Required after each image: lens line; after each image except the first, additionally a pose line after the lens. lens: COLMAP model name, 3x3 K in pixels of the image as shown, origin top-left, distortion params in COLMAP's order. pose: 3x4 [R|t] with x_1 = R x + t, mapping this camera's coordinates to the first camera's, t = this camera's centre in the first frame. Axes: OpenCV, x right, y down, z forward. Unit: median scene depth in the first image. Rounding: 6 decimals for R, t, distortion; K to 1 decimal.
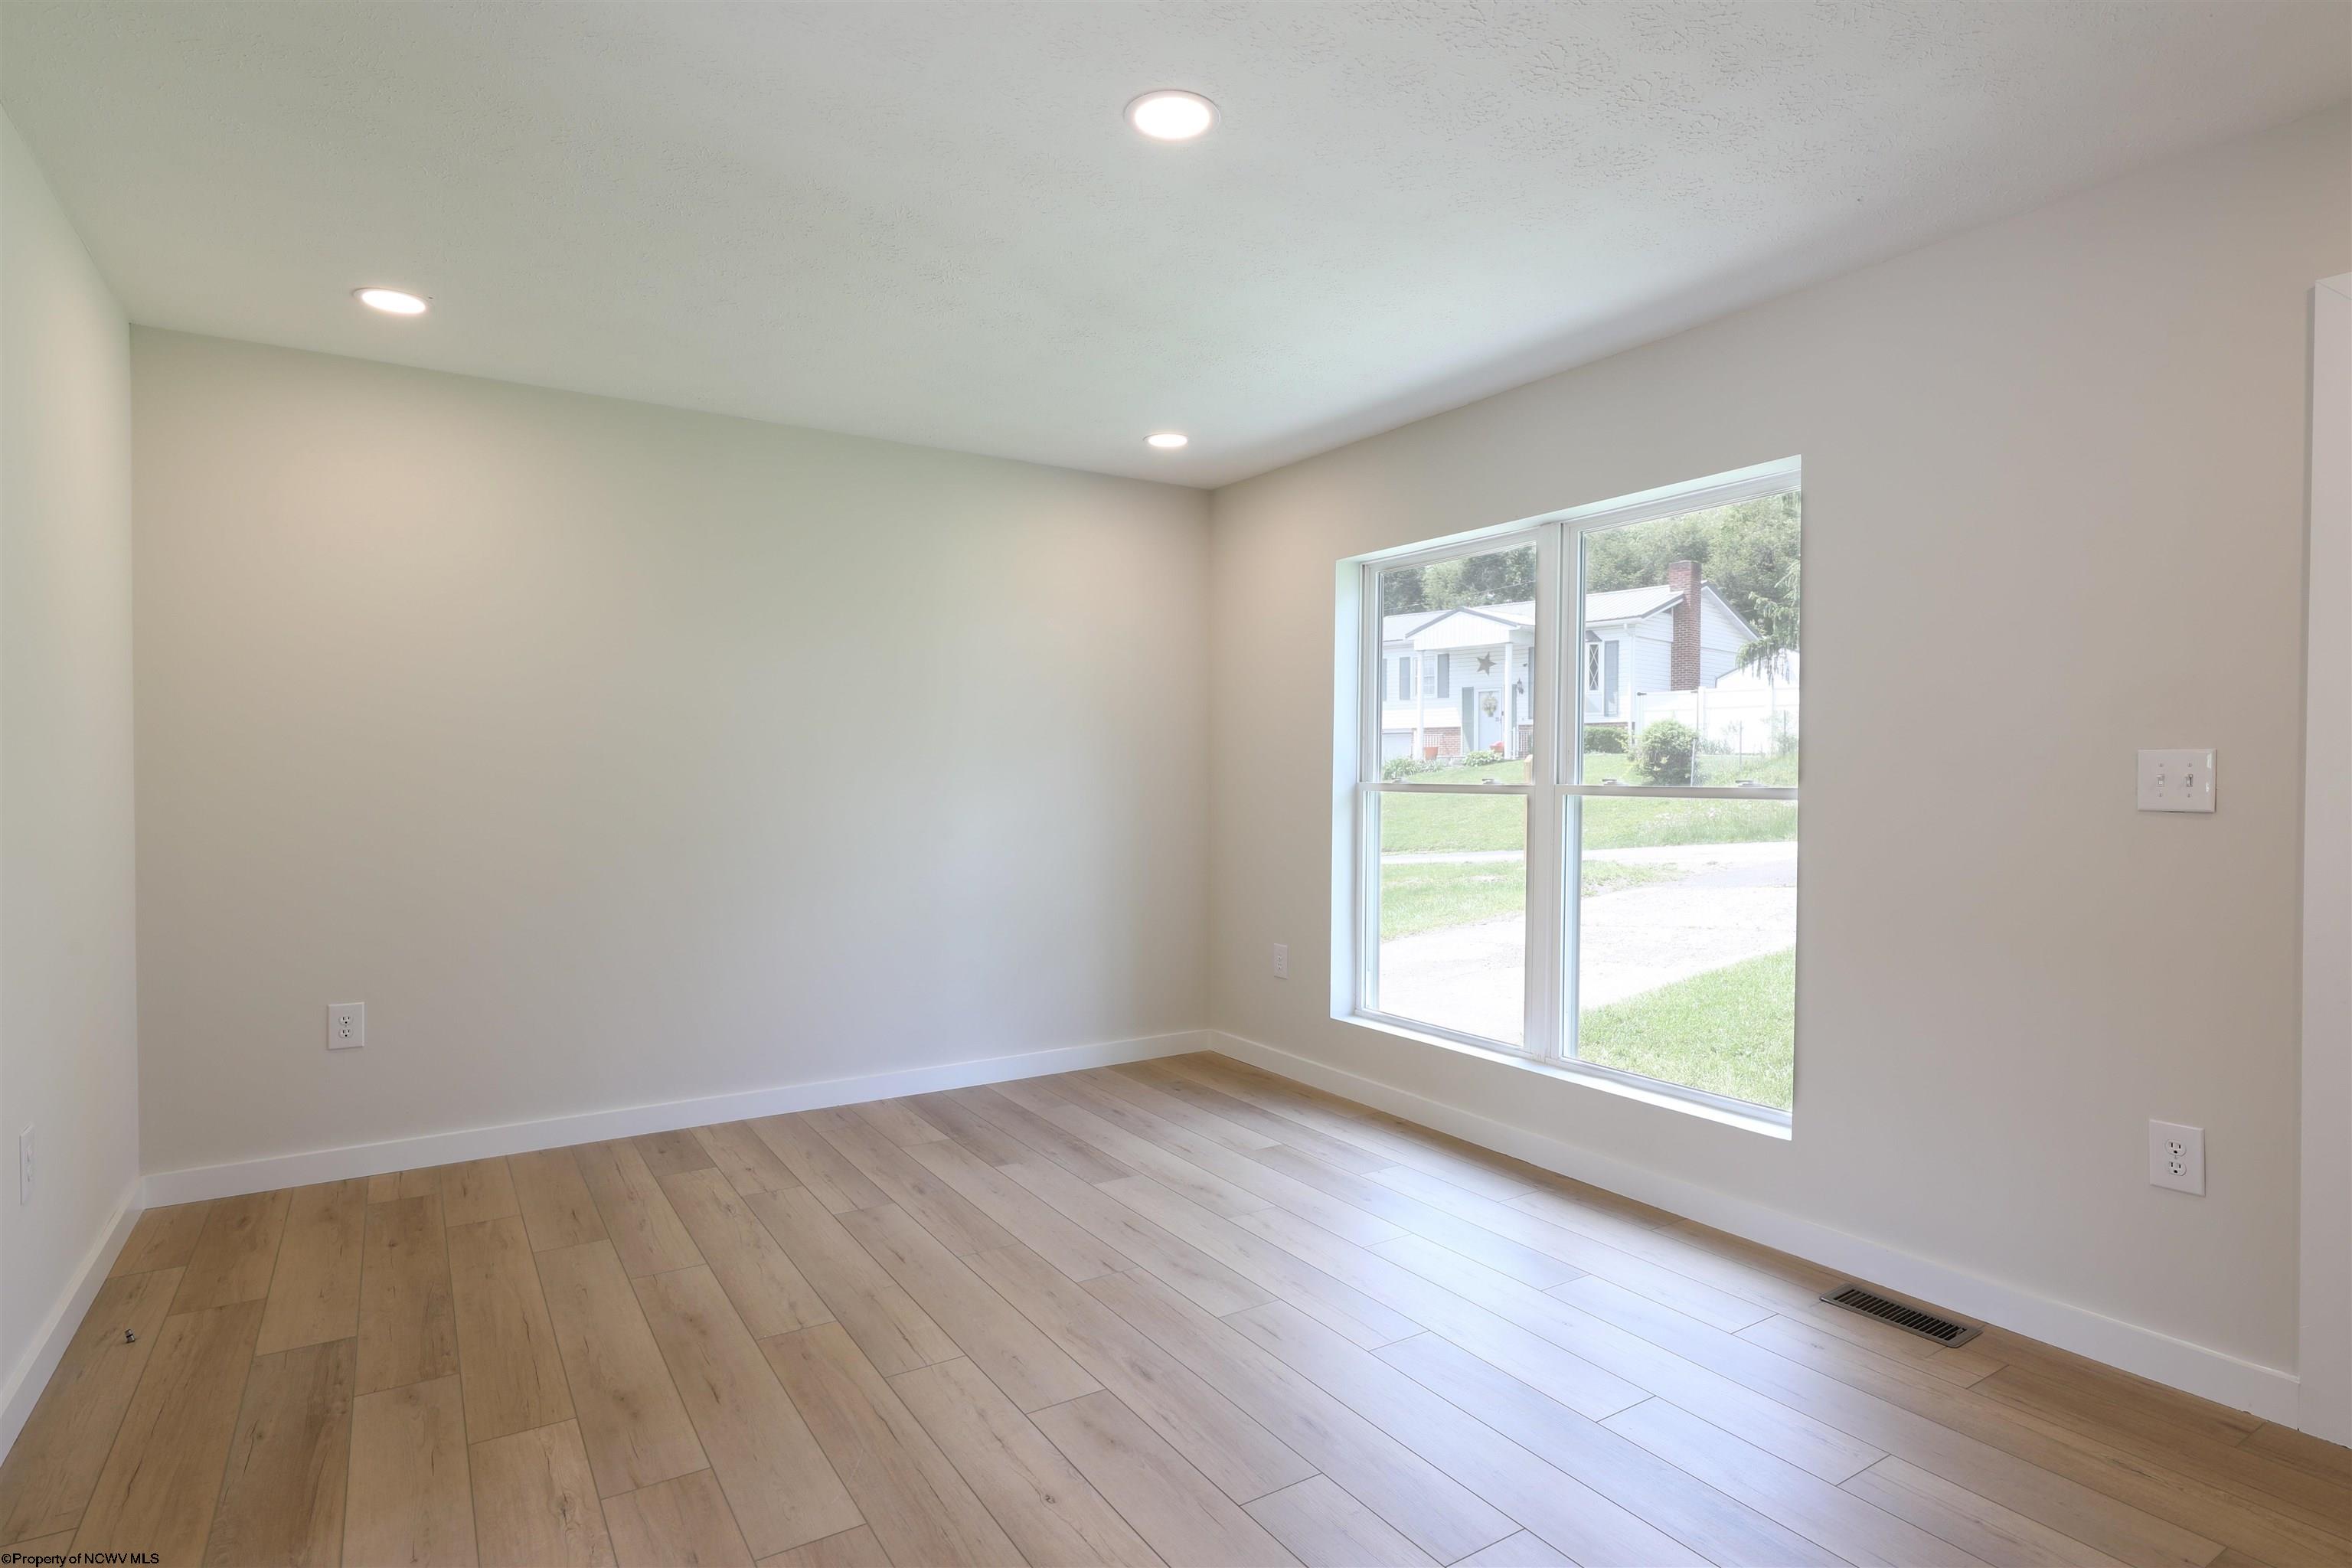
lens RADIAL K [[1228.5, 0, 1176.0], [0, 1228.5, 784.0], [0, 0, 1]] dist [0.015831, 0.000087]
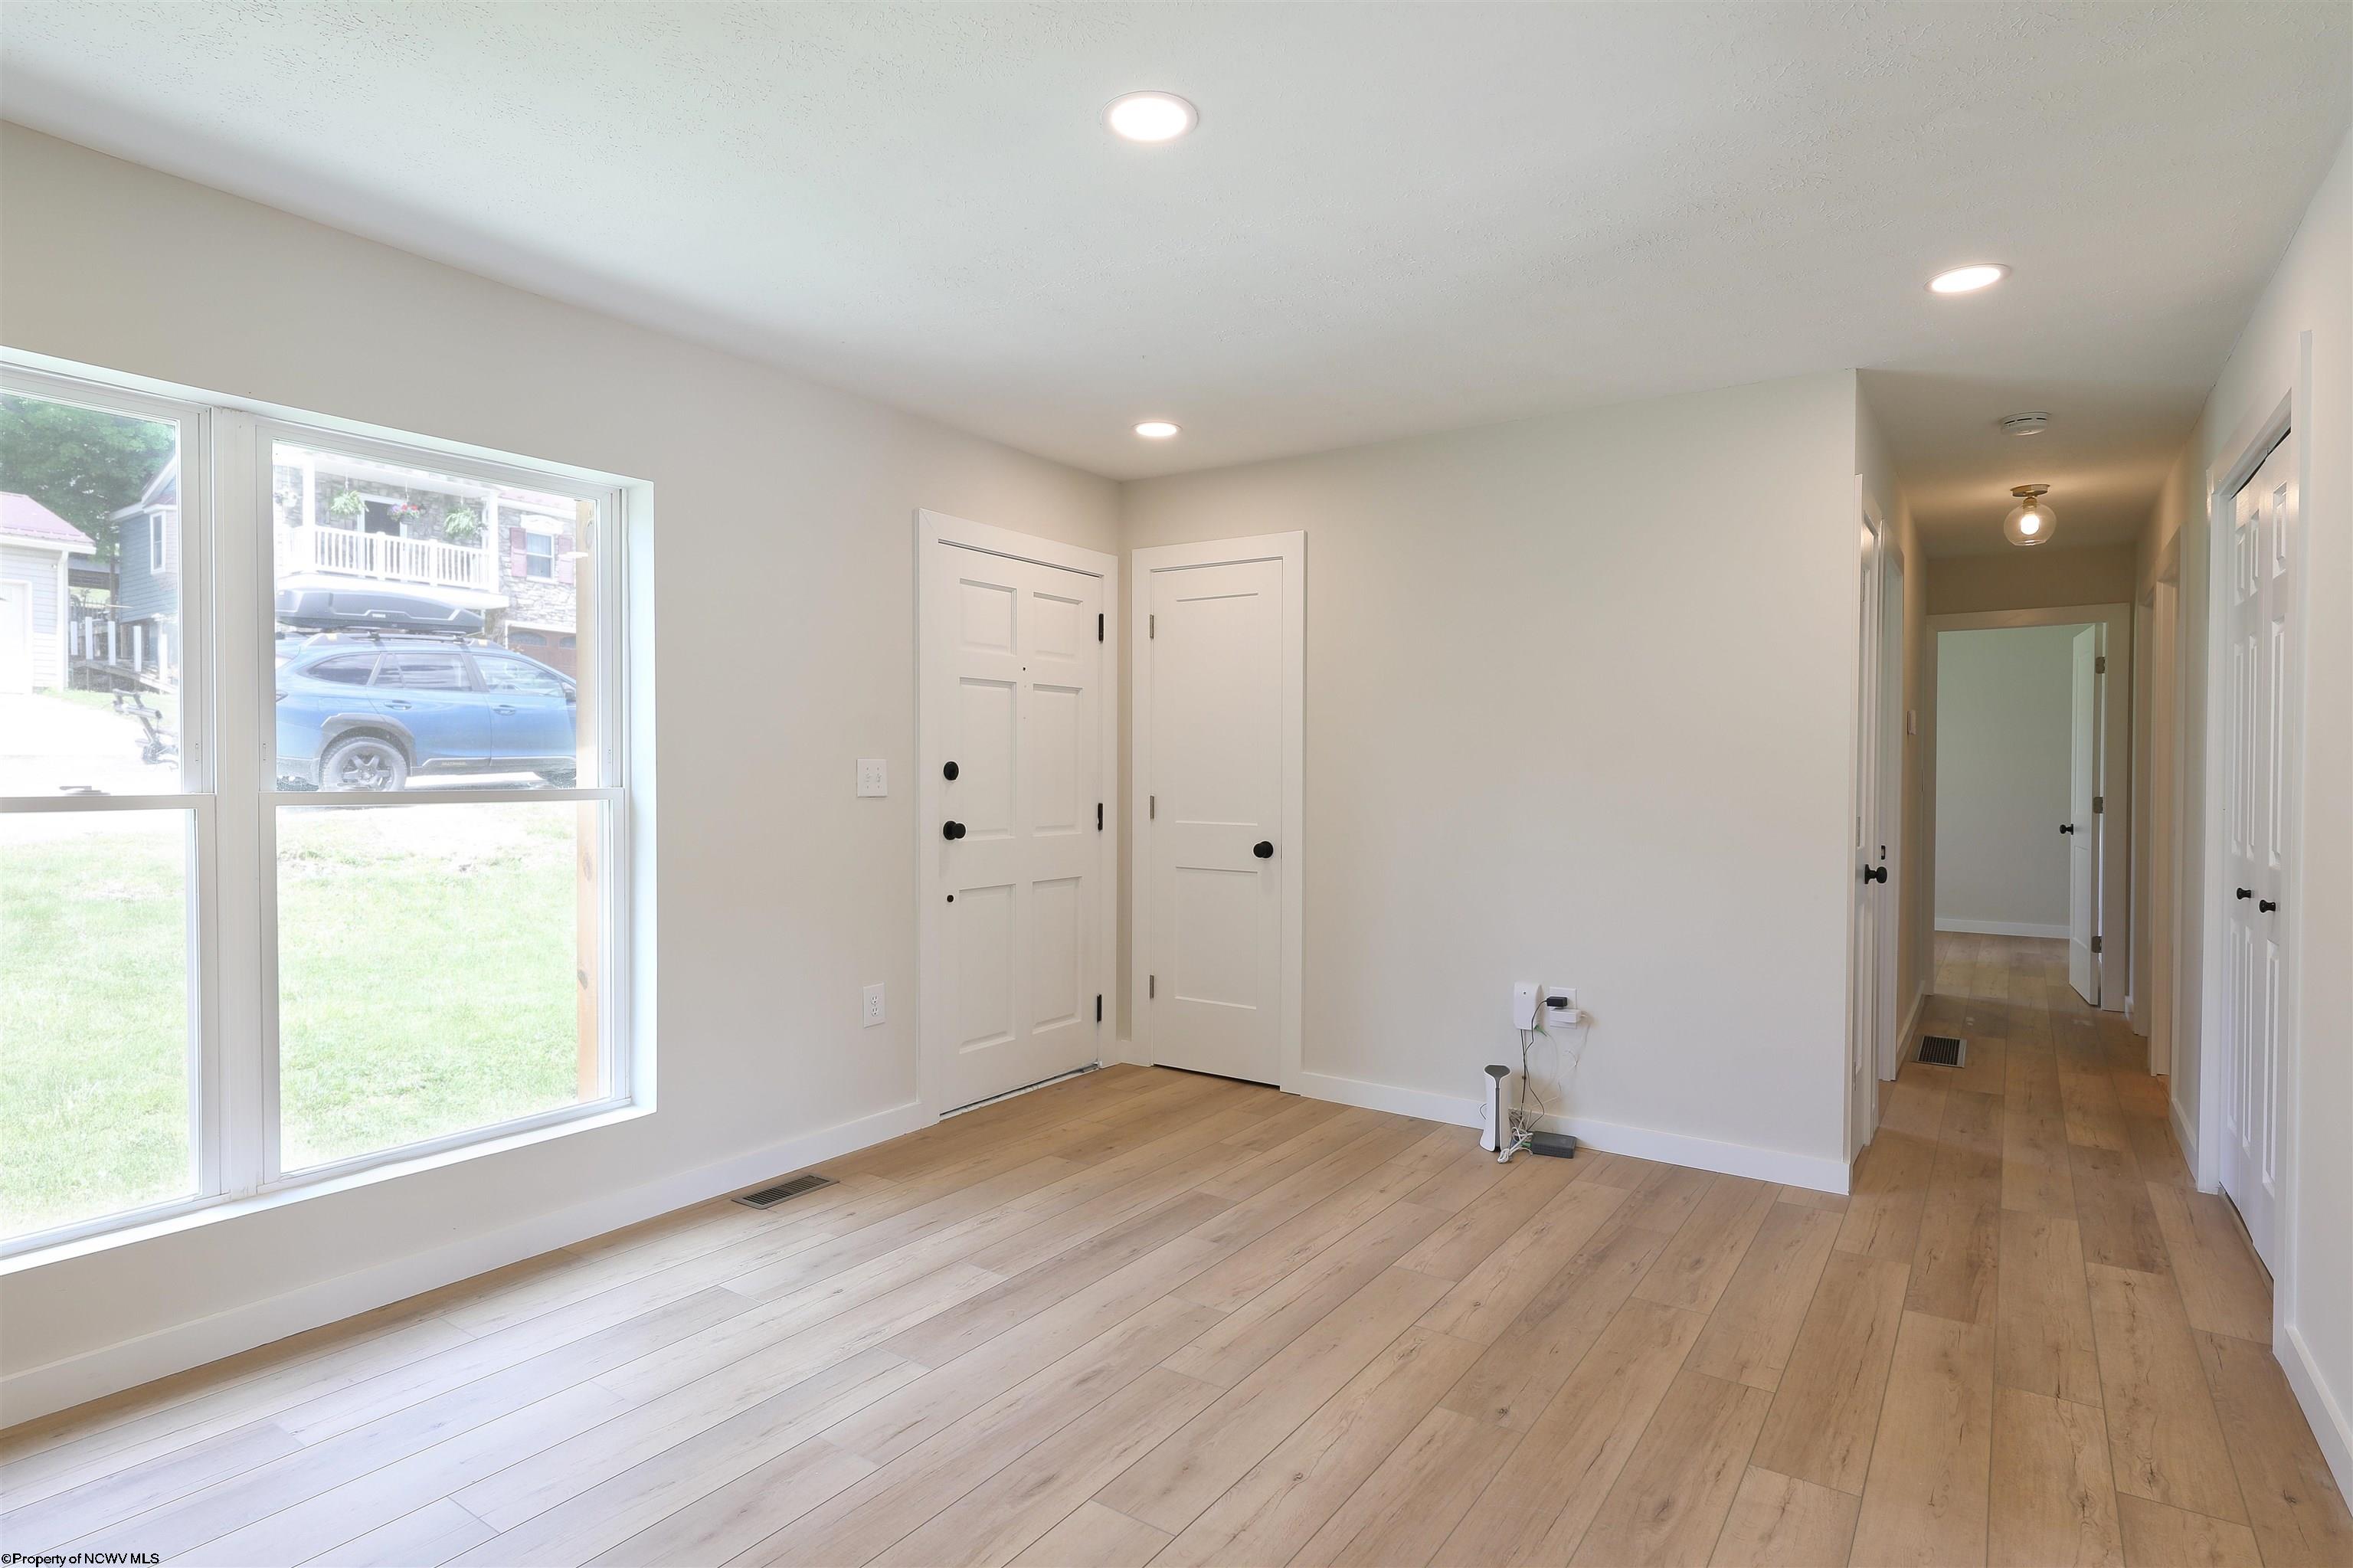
lens RADIAL K [[1229.0, 0, 1176.5], [0, 1229.0, 784.0], [0, 0, 1]] dist [0.015831, 0.000087]
pose [[-0.396962, -0.011322, 0.917765, -0.860901], [0.003345, 0.999899, 0.013782, -0.016841], [-0.917829, 0.008541, -0.396884, 1.280282]]
